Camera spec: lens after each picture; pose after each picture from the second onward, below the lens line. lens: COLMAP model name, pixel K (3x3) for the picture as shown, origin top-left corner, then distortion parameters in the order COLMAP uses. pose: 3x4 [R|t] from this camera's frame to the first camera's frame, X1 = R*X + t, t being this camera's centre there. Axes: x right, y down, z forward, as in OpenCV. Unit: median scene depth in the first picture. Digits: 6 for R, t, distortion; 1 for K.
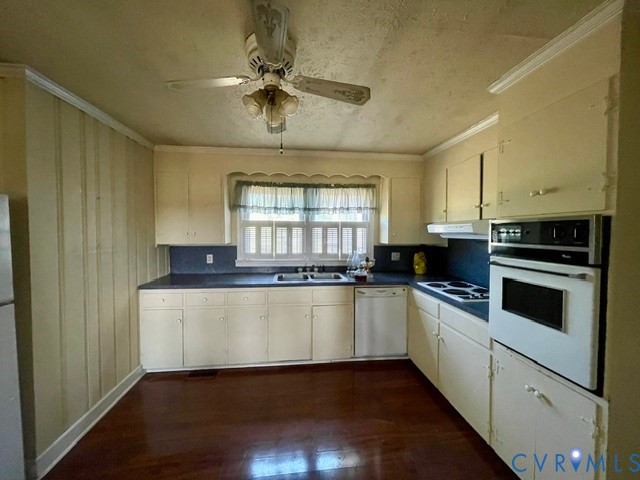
lens RADIAL K [[258.5, 0, 317.6], [0, 258.5, 237.7], [0, 0, 1]] dist [0.002071, 0.000257]
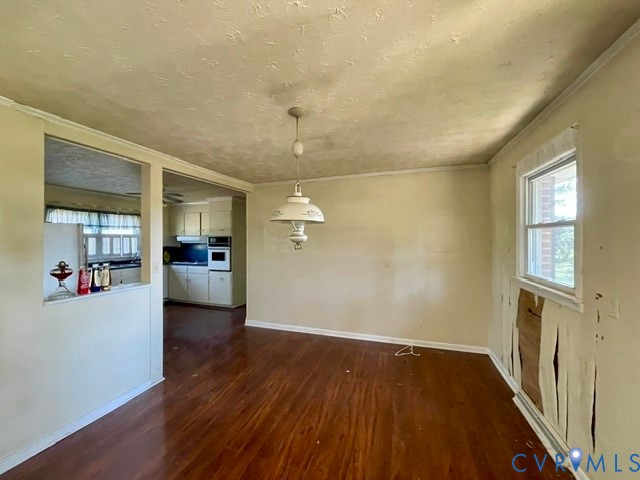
lens RADIAL K [[260.6, 0, 316.0], [0, 260.6, 238.8], [0, 0, 1]] dist [0.001080, 0.000128]
pose [[0.425738, -0.003295, 0.904840, -0.974531], [0.027830, 0.999568, -0.009455, 0.020307], [-0.904418, 0.029207, 0.425646, -0.934734]]
